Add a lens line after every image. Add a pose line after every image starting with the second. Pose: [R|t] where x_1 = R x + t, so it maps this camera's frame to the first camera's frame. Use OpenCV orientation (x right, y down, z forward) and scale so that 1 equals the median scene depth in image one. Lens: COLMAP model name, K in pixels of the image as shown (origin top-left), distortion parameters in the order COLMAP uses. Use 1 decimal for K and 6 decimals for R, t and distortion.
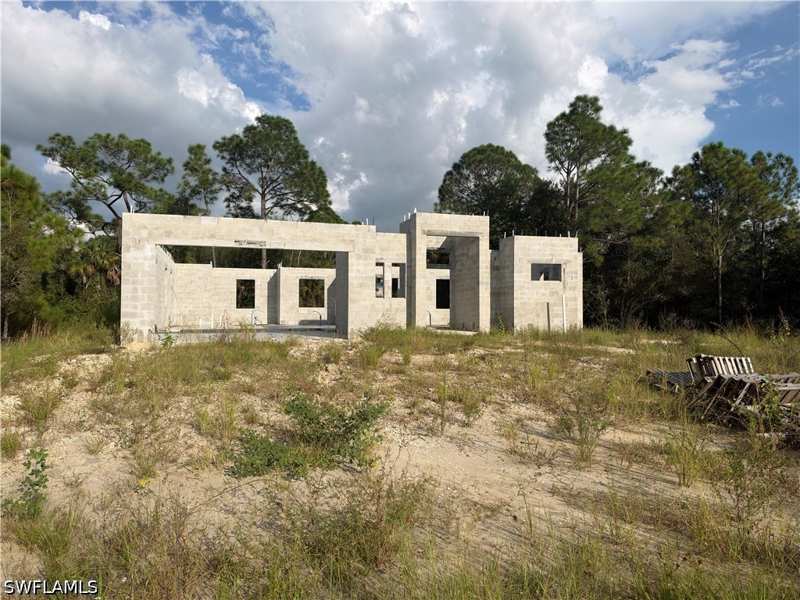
lens RADIAL K [[566.4, 0, 400.0], [0, 566.4, 300.0], [0, 0, 1]] dist [0.004661, -0.000333]
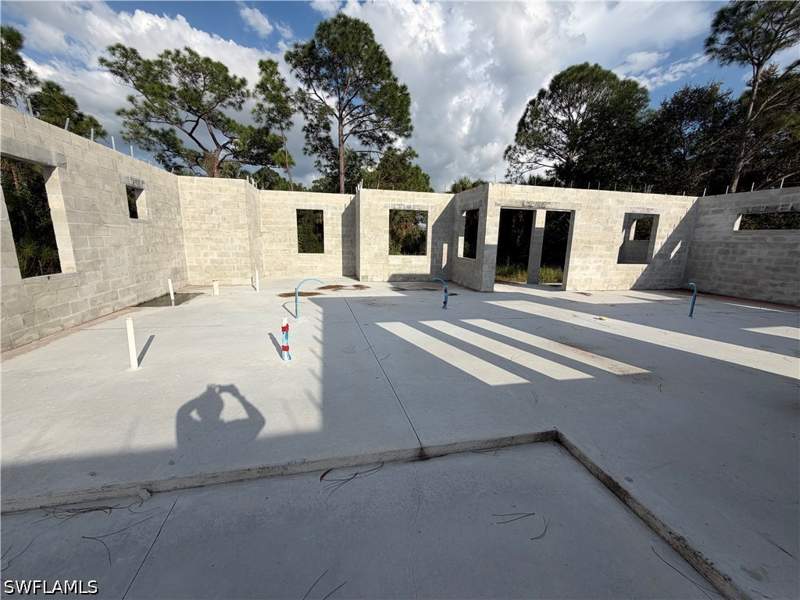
lens RADIAL K [[318.2, 0, 397.4], [0, 318.2, 300.7], [0, 0, 1]] dist [-0.001781, -0.000117]
pose [[0.995810, 0.039236, -0.082600, -0.095239], [-0.020276, 0.975527, 0.218943, -0.011133], [0.089169, -0.216351, 0.972235, 0.442425]]
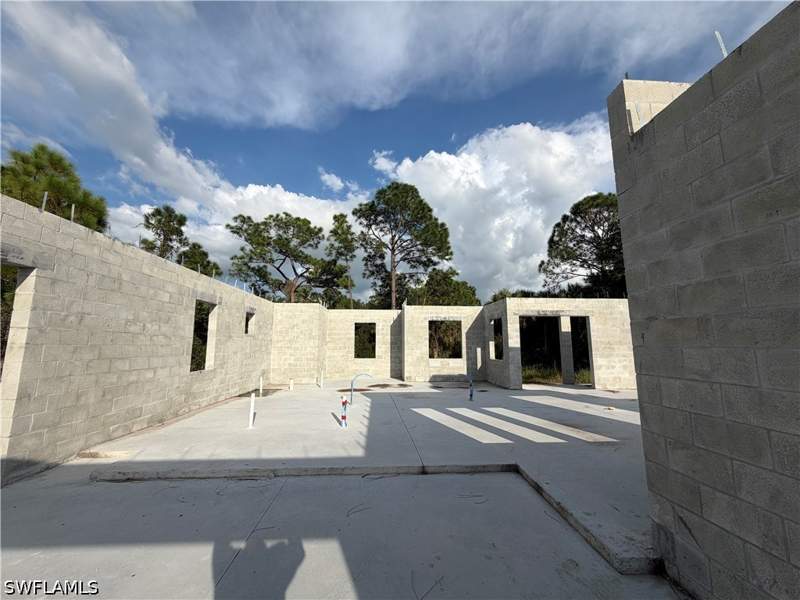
lens RADIAL K [[318.2, 0, 397.4], [0, 318.2, 300.7], [0, 0, 1]] dist [-0.001781, -0.000117]
pose [[0.968462, -0.033993, -0.246830, -0.077971], [0.005642, 0.993387, -0.114673, -0.010543], [0.249096, 0.109664, 0.962250, 0.397647]]
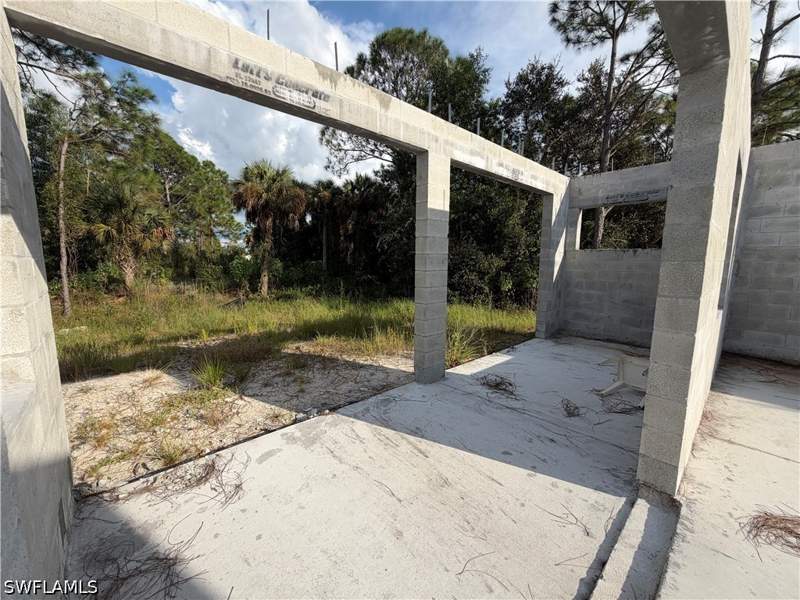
lens RADIAL K [[318.2, 0, 397.4], [0, 318.2, 300.7], [0, 0, 1]] dist [-0.001781, -0.000117]
pose [[0.909217, -0.049429, 0.413377, -0.044465], [-0.016740, 0.987783, 0.154933, -0.003720], [-0.415985, -0.147788, 0.897282, 0.659598]]
